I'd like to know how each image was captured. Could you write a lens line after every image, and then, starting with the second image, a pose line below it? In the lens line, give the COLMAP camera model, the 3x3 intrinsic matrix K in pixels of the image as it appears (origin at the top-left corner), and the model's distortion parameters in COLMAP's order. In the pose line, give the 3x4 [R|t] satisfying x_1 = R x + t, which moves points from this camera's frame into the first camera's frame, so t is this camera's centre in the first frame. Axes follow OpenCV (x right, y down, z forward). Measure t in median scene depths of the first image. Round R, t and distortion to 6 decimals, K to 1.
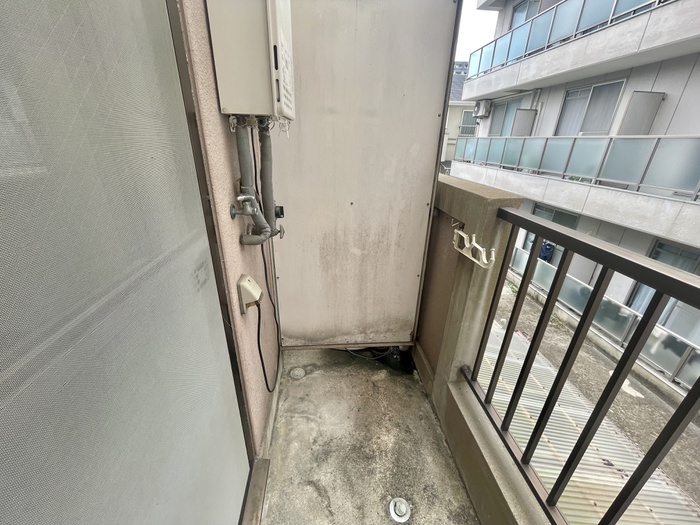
lens RADIAL K [[284.9, 0, 351.5], [0, 284.9, 262.4], [0, 0, 1]] dist [-0.001339, -0.000003]
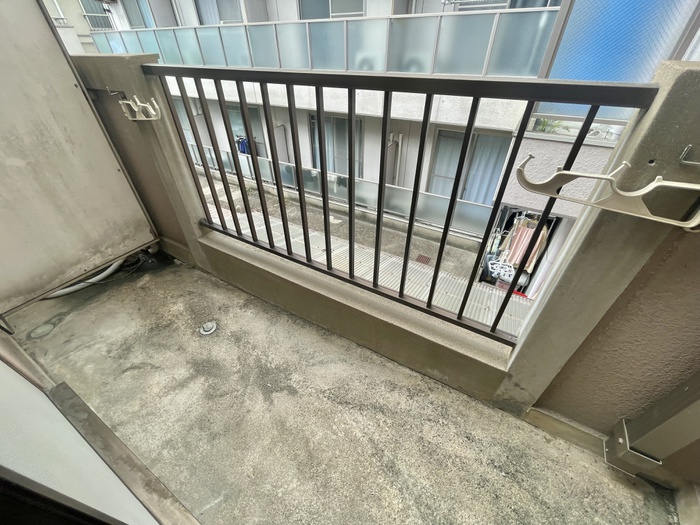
lens RADIAL K [[284.9, 0, 348.8], [0, 284.9, 262.0], [0, 0, 1]] dist [-0.001339, -0.000003]
pose [[0.589811, -0.520399, 0.617501, -0.074733], [0.345464, 0.853765, 0.389538, 0.223170], [-0.729916, -0.016430, 0.683340, -0.277604]]
